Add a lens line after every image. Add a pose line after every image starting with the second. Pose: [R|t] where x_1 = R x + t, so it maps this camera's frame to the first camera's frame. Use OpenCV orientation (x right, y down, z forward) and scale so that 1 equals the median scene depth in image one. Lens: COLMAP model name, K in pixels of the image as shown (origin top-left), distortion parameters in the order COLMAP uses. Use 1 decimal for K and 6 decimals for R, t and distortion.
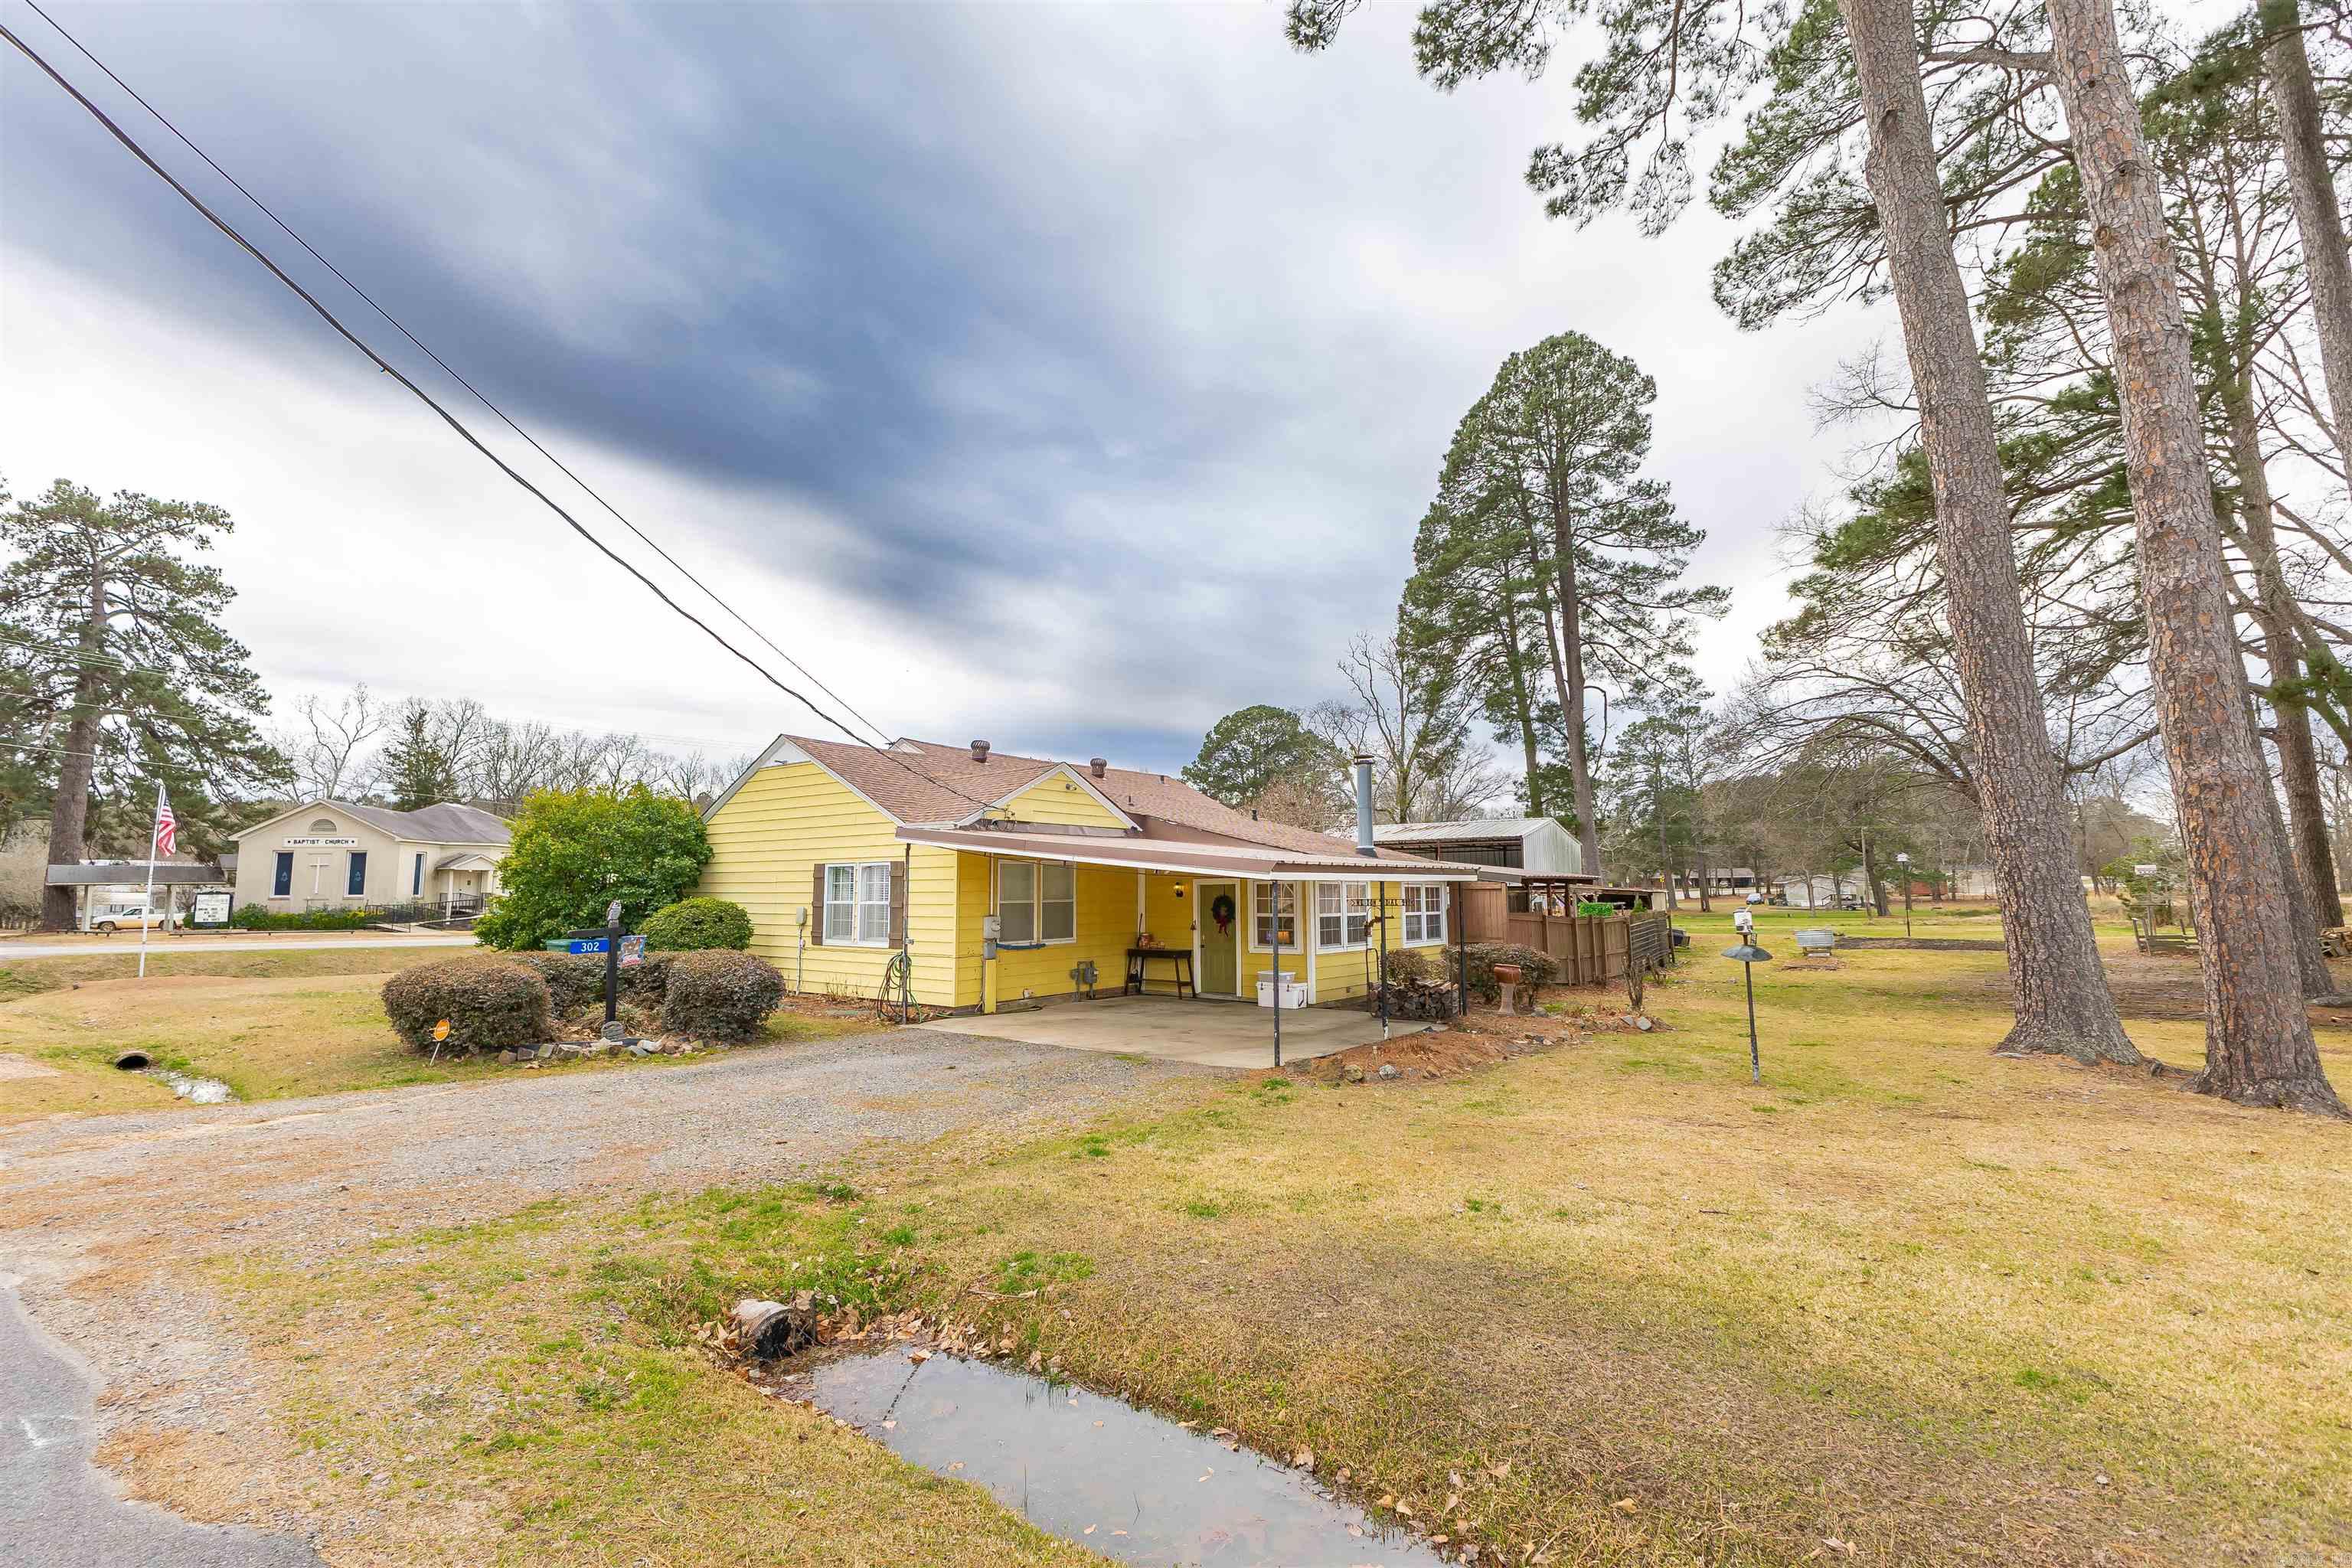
lens RADIAL K [[1028.1, 0, 1184.3], [0, 1028.1, 779.4], [0, 0, 1]] dist [0.026877, 0.000084]
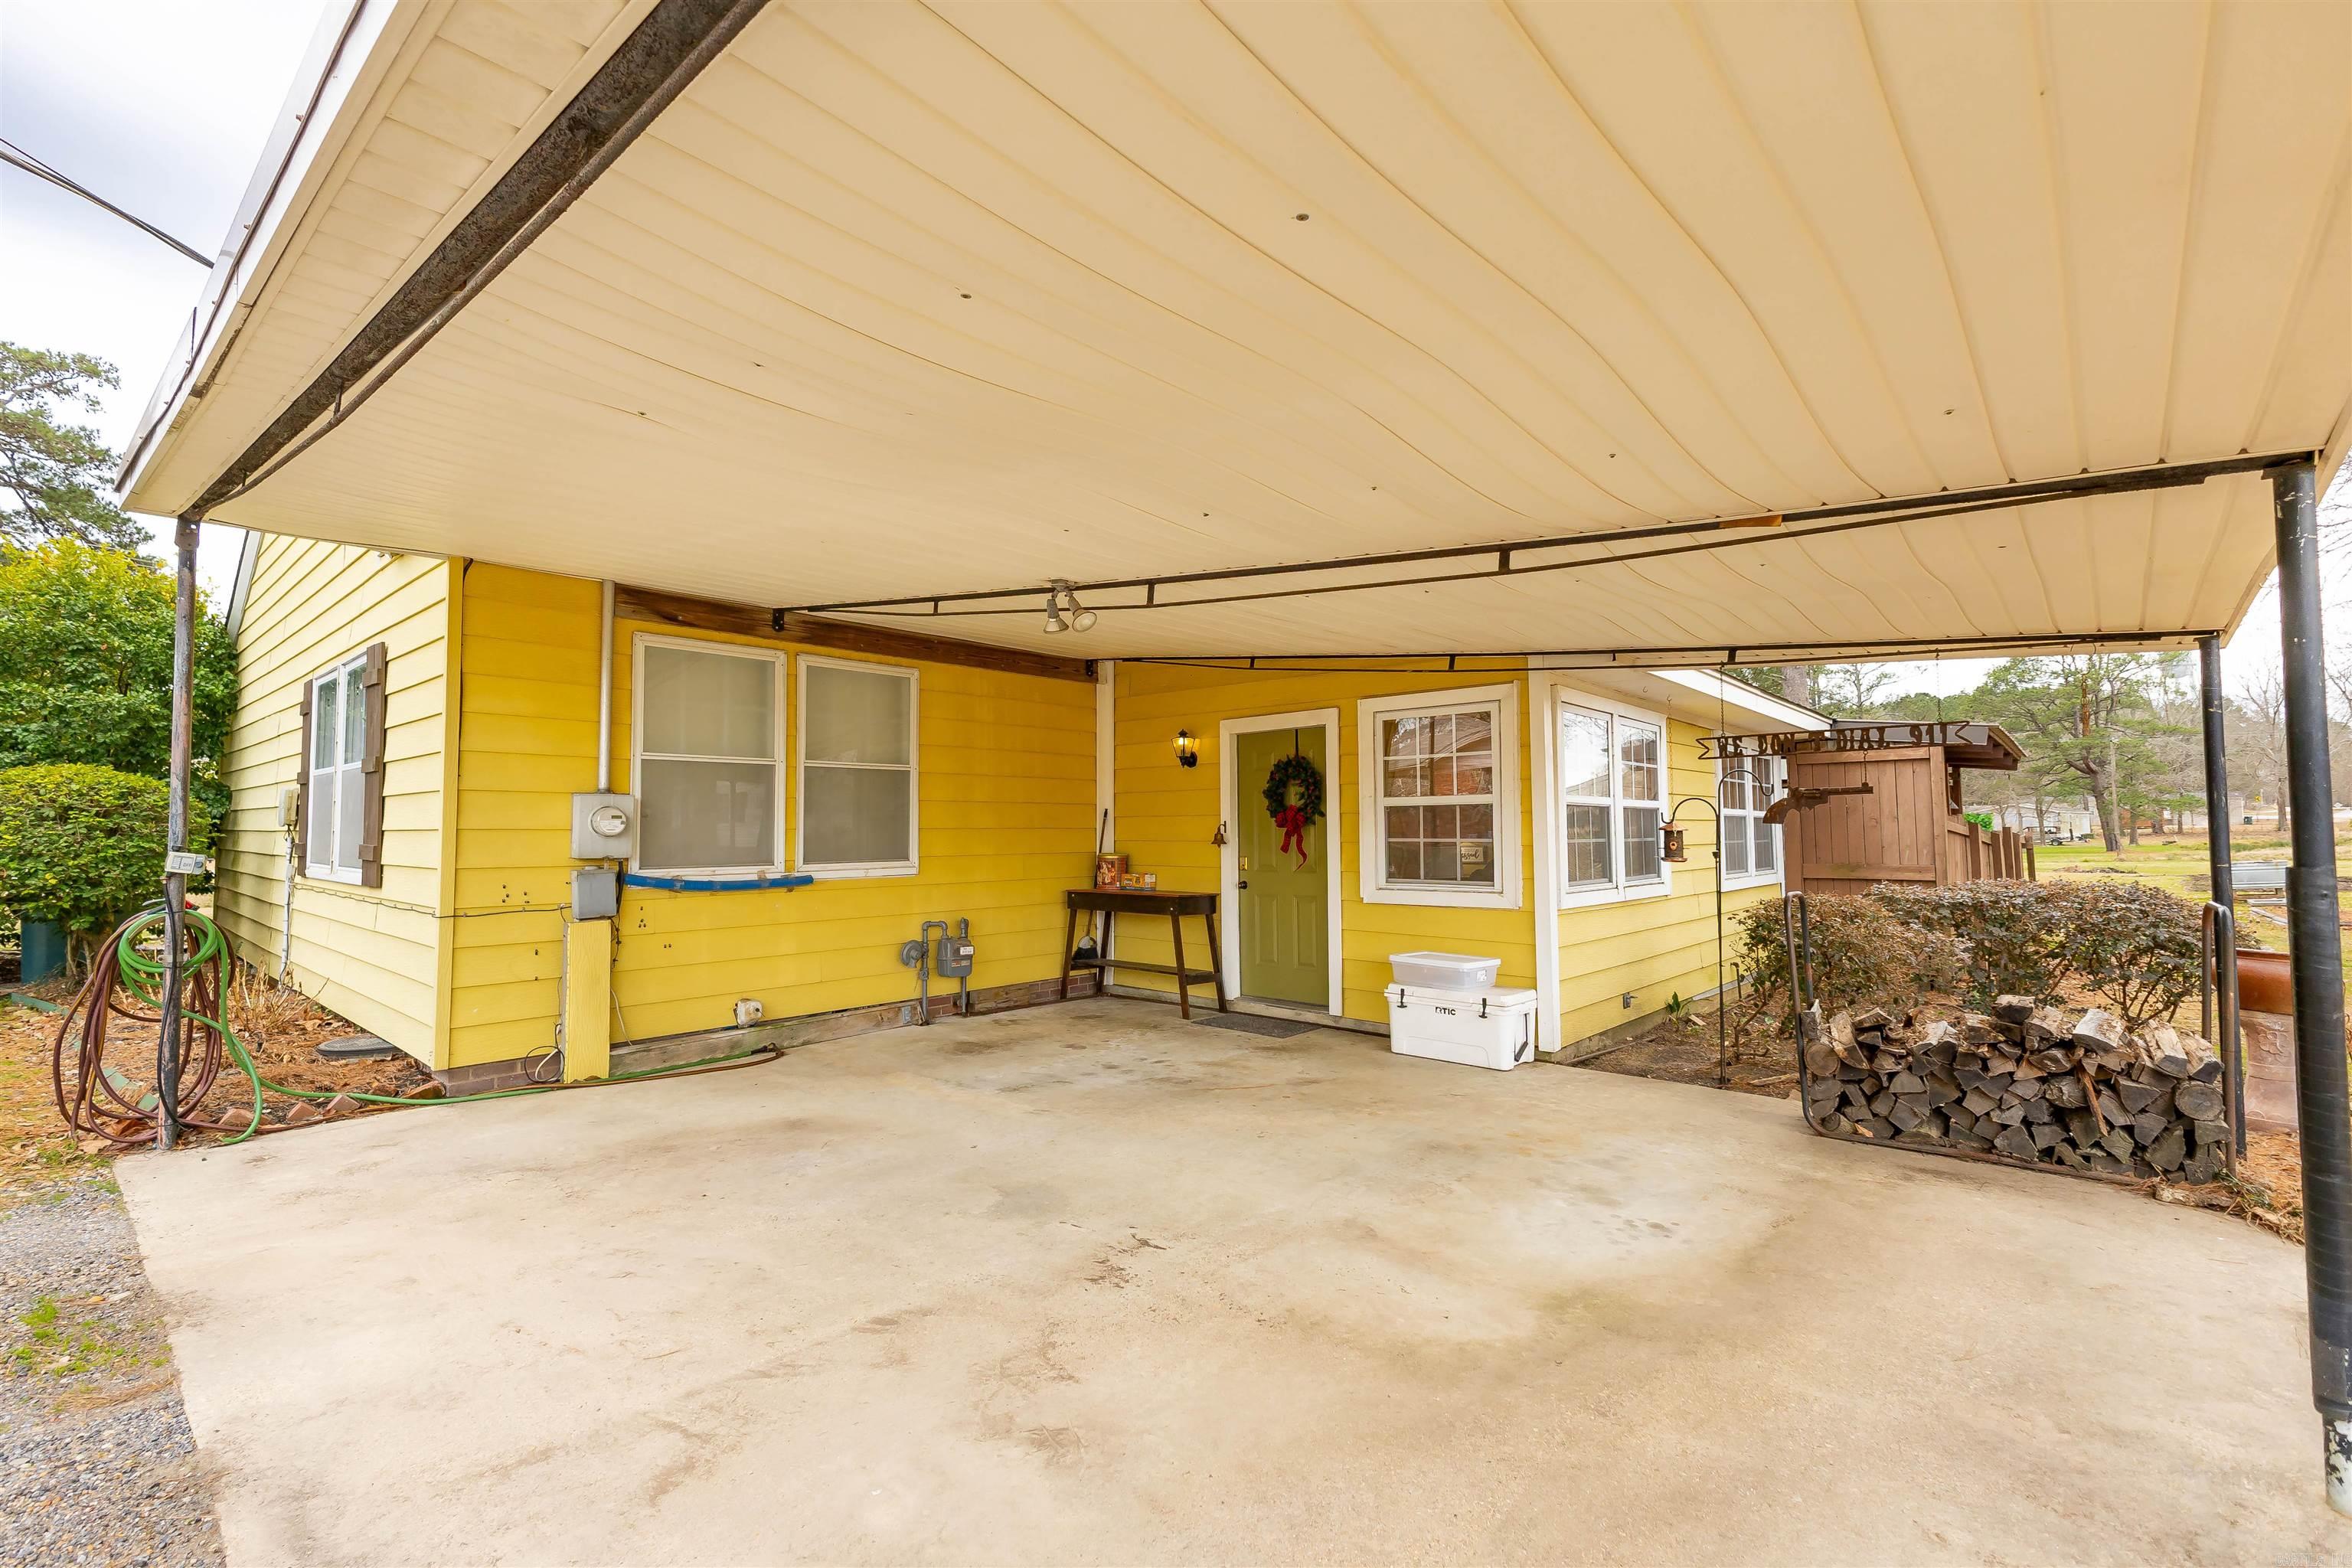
lens RADIAL K [[1007.3, 0, 1181.0], [0, 1007.3, 783.8], [0, 0, 1]] dist [0.003478, 0.000051]
pose [[0.996532, -0.003040, -0.083149, 0.026736], [0.007982, 0.998216, 0.059170, 0.100492], [0.082821, -0.059629, 0.994779, 0.615776]]
